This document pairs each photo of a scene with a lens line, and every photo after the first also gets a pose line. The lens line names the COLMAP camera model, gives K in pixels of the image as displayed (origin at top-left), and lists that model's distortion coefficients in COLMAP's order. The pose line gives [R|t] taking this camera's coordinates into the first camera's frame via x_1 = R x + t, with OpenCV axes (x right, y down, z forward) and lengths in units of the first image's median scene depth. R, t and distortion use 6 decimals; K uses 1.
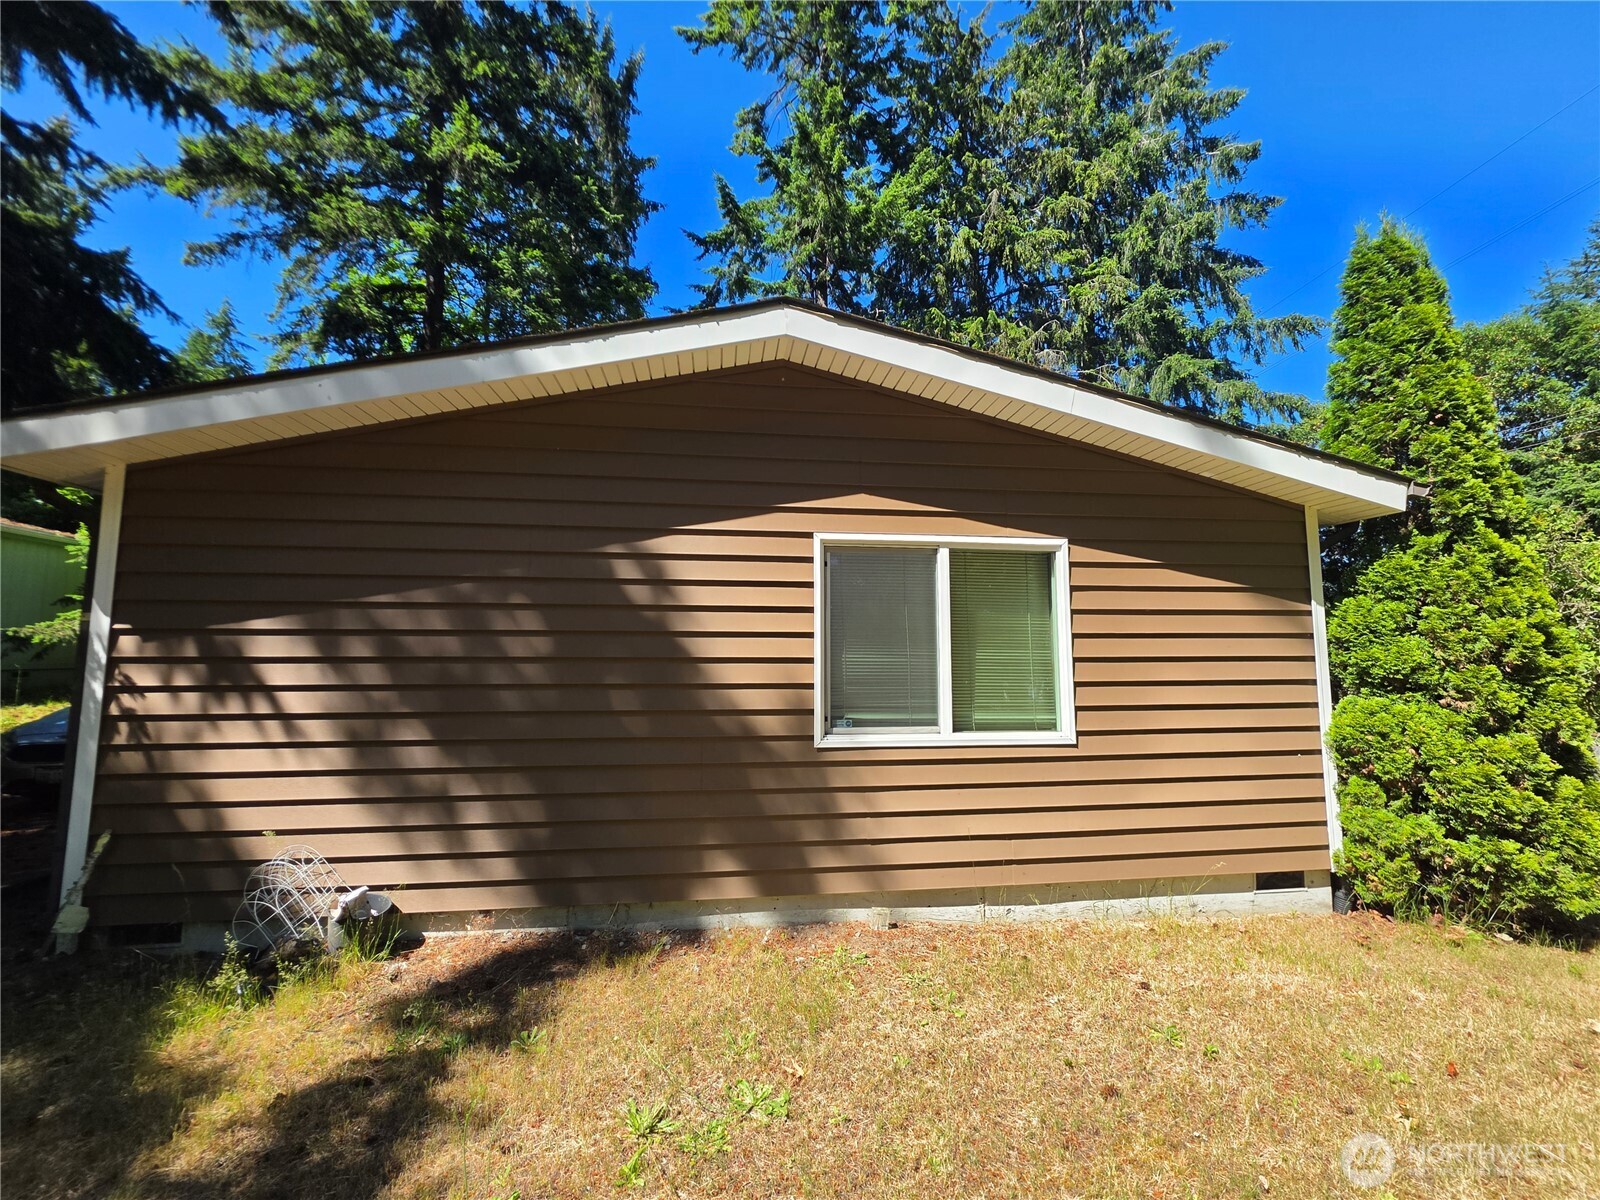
lens RADIAL K [[639.9, 0, 803.5], [0, 639.9, 596.4], [0, 0, 1]] dist [-0.003099, -0.000396]
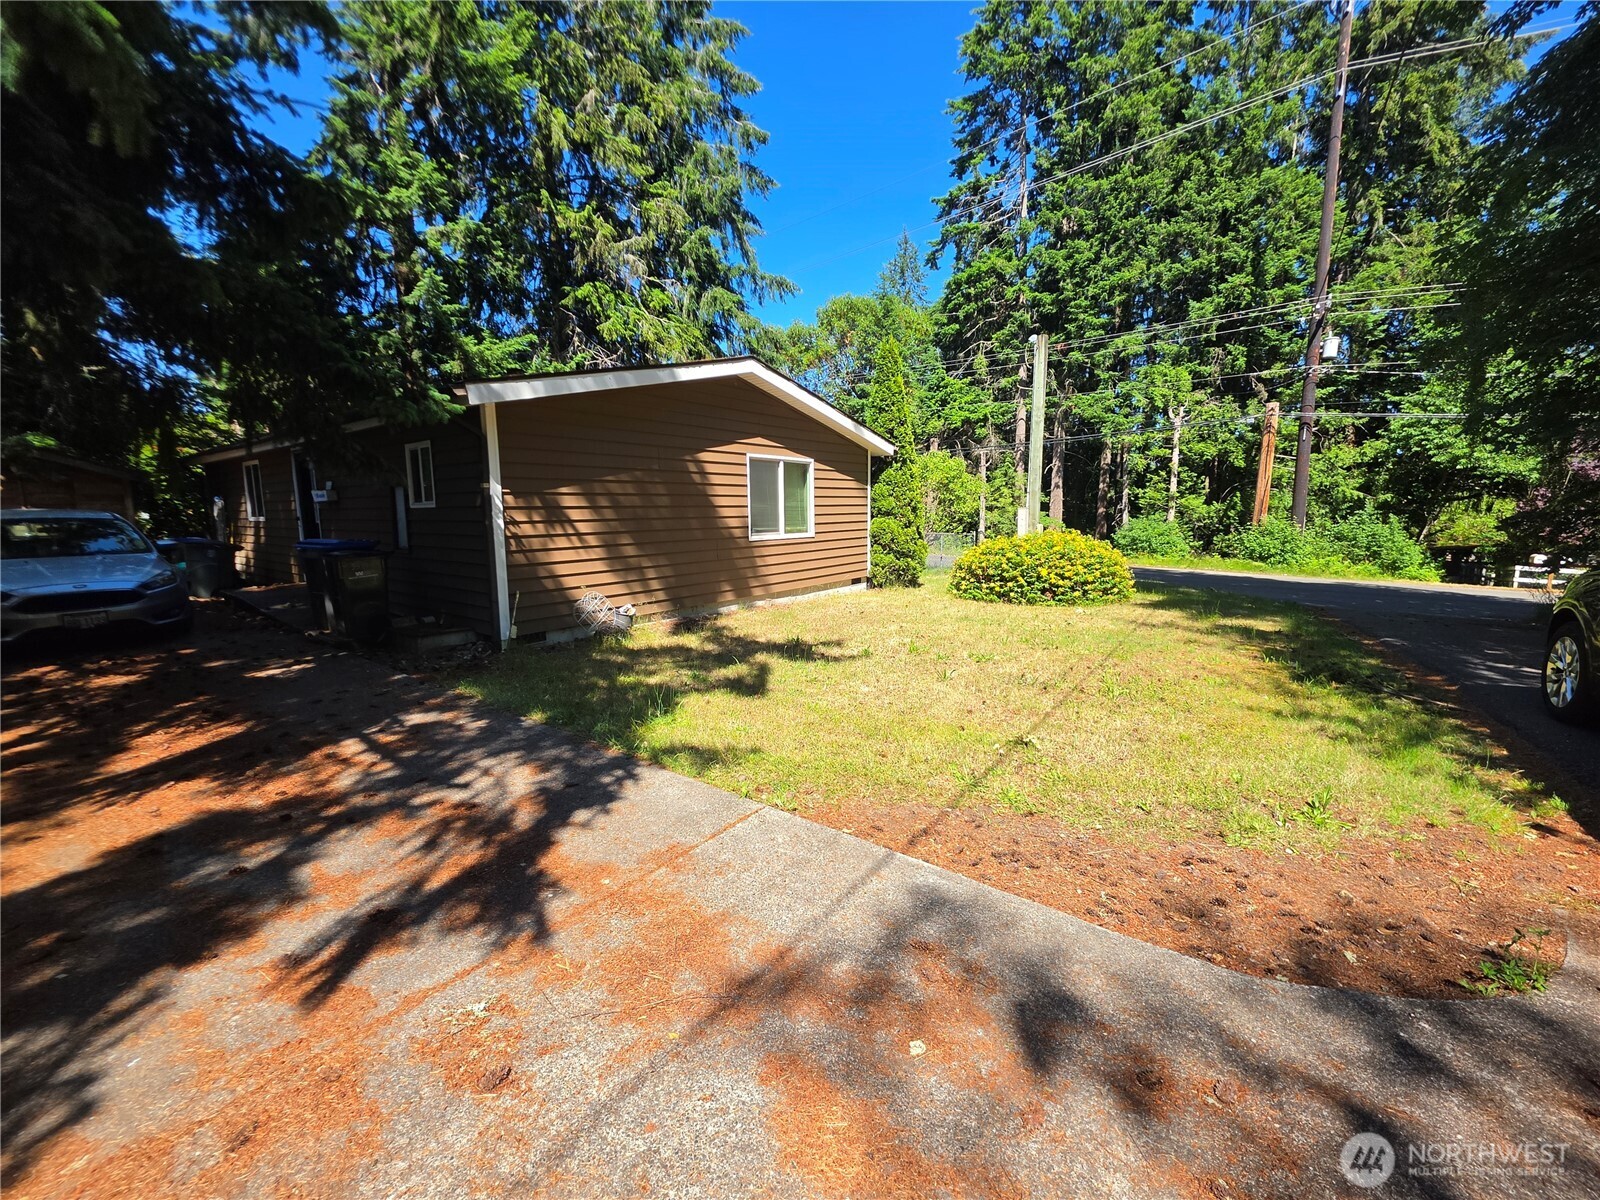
lens RADIAL K [[639.9, 0, 803.5], [0, 639.9, 596.4], [0, 0, 1]] dist [-0.003099, -0.000396]
pose [[0.701514, -0.105487, 0.704806, -1.575742], [-0.053877, 0.978304, 0.200046, -0.065490], [-0.710617, -0.178308, 0.680610, -0.882754]]
